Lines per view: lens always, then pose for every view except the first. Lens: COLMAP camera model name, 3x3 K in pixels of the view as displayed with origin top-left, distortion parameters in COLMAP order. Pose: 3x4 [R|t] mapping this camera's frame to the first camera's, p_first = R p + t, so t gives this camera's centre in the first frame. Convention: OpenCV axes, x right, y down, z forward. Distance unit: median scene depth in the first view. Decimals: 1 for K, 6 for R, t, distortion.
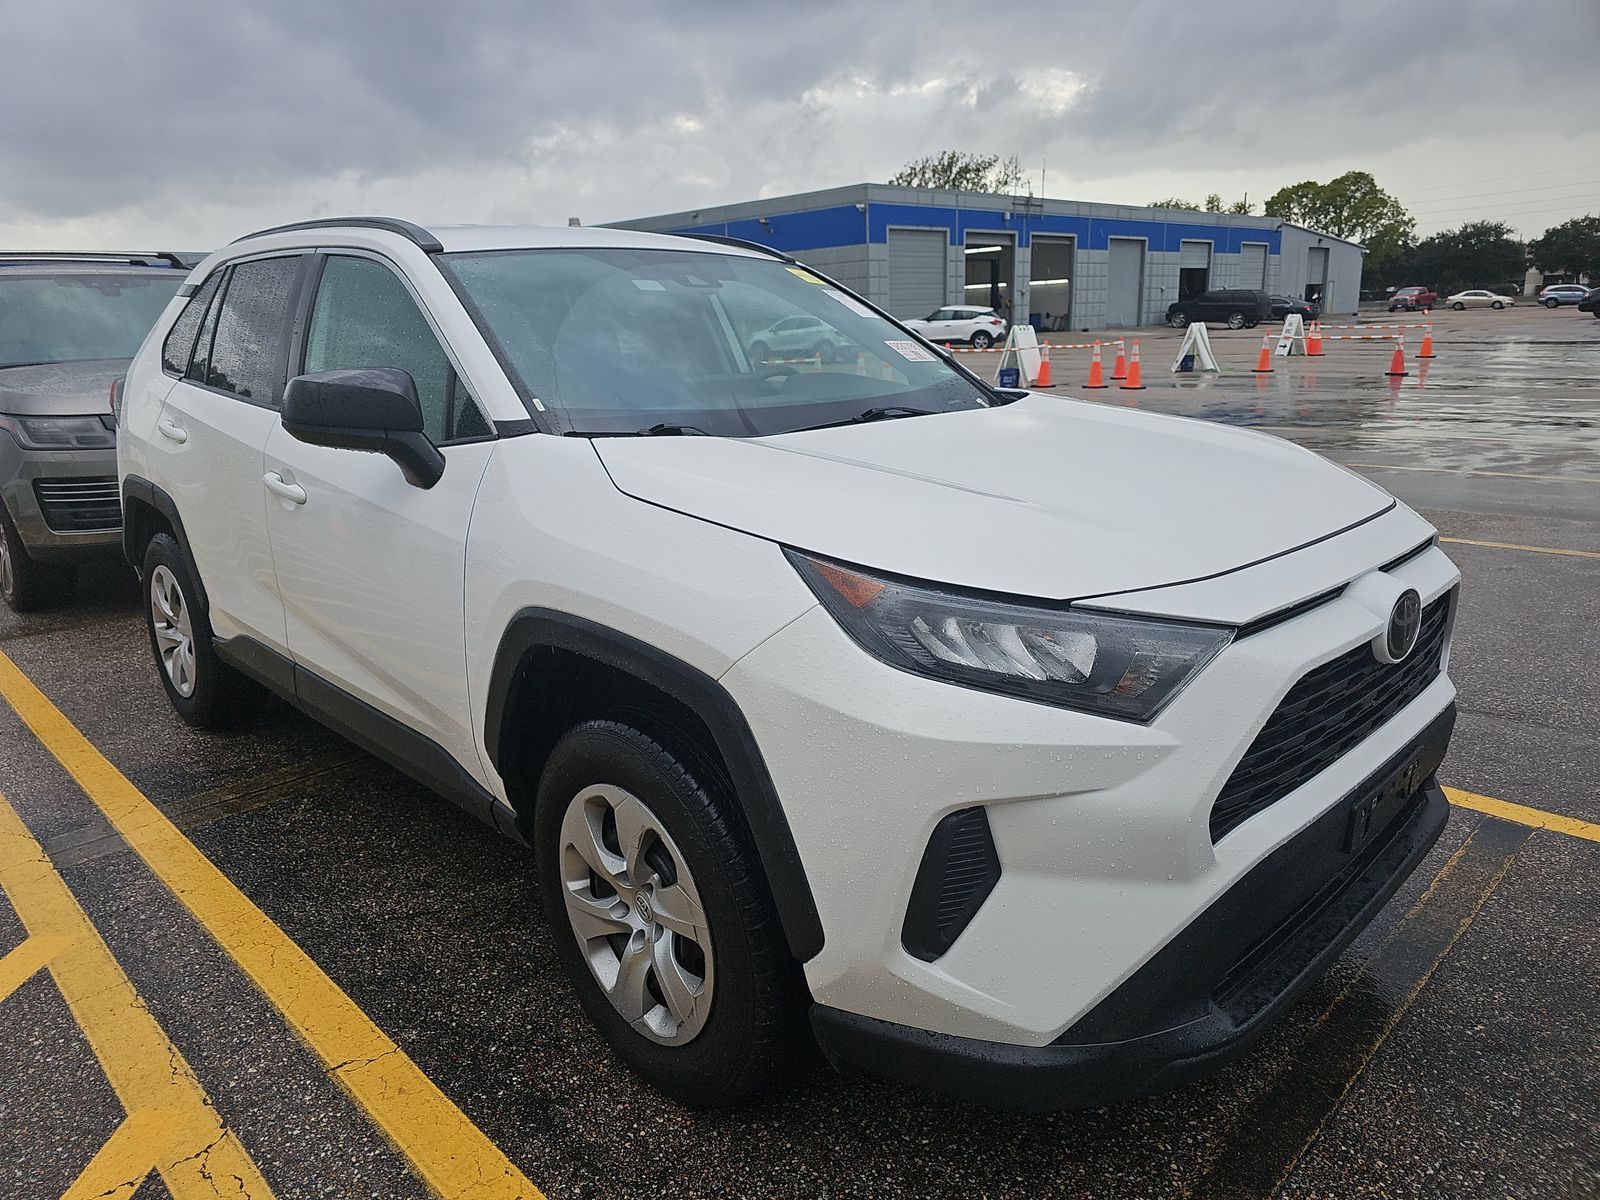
lens RADIAL K [[1055.6, 0, 800.0], [0, 1055.6, 600.0], [0, 0, 1]] dist [0.029622, -0.001748]
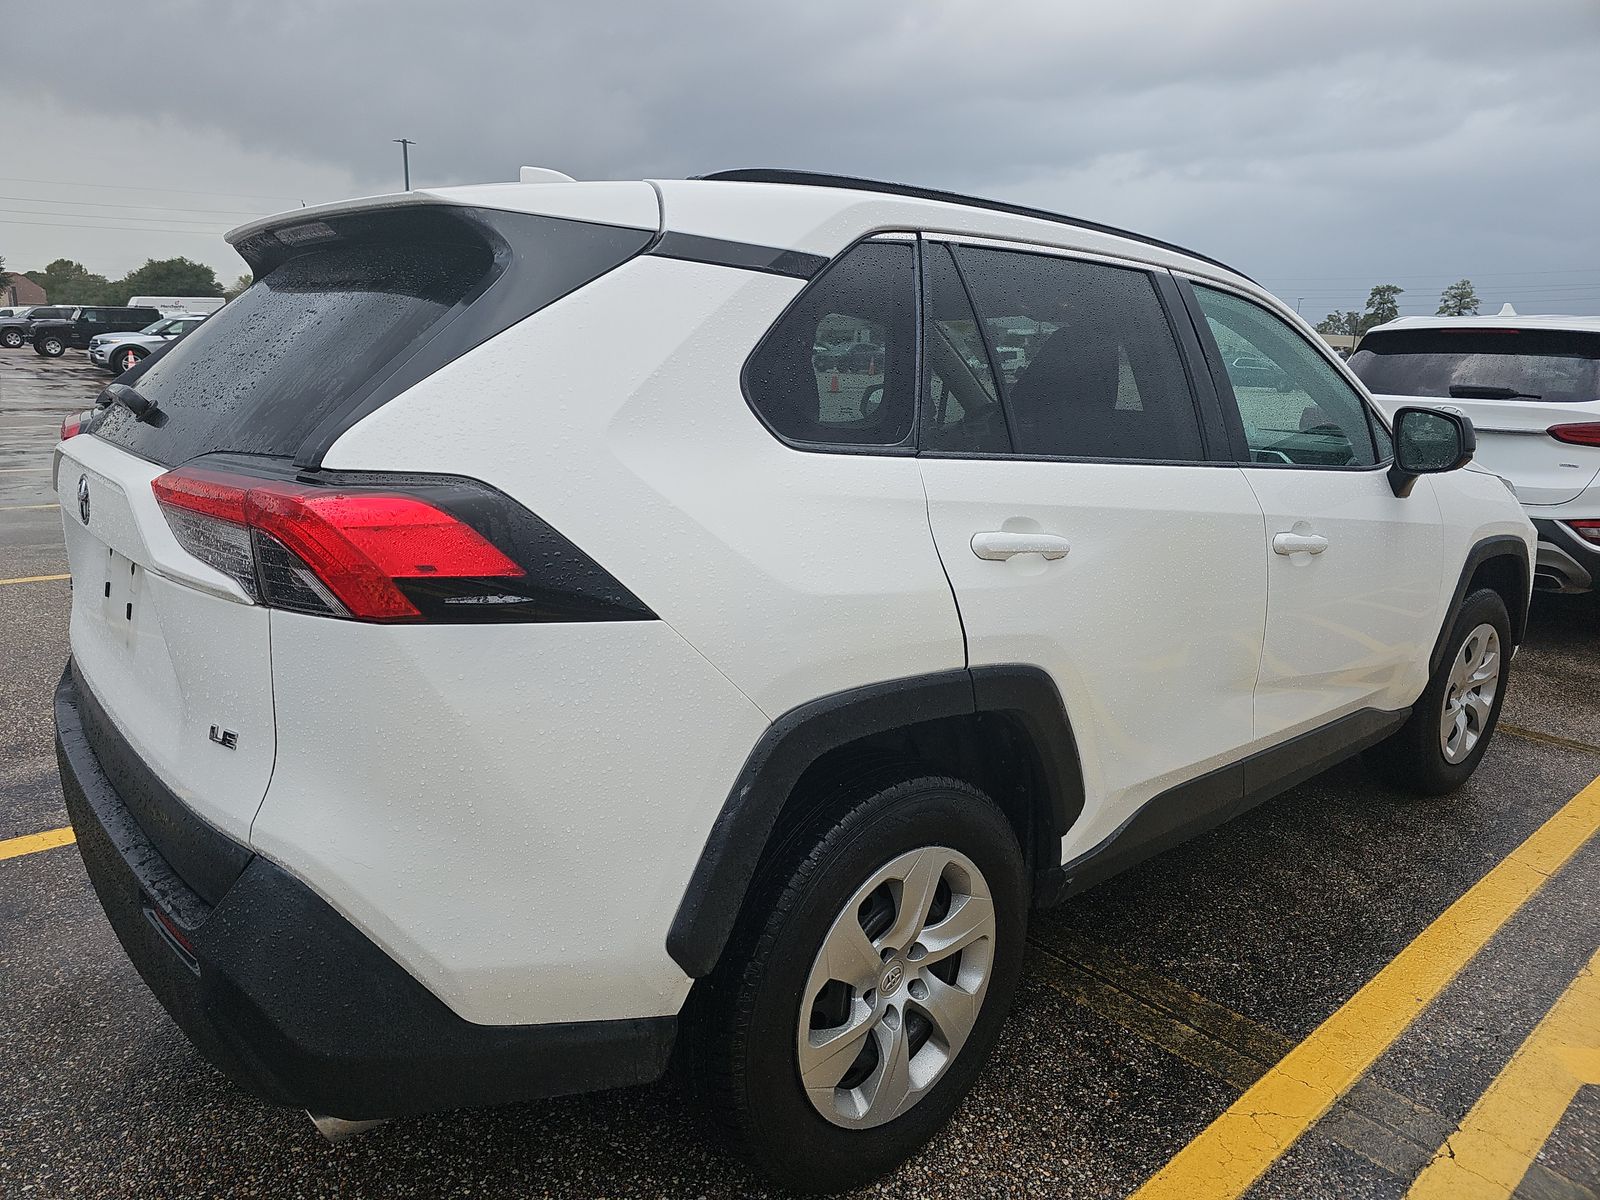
lens RADIAL K [[1055.6, 0, 800.0], [0, 1055.6, 600.0], [0, 0, 1]] dist [0.029622, -0.001748]
pose [[0.050086, -0.226127, 0.972809, -1.328151], [0.177030, 0.960618, 0.214179, -0.317422], [-0.982930, 0.161489, 0.088145, 1.304464]]
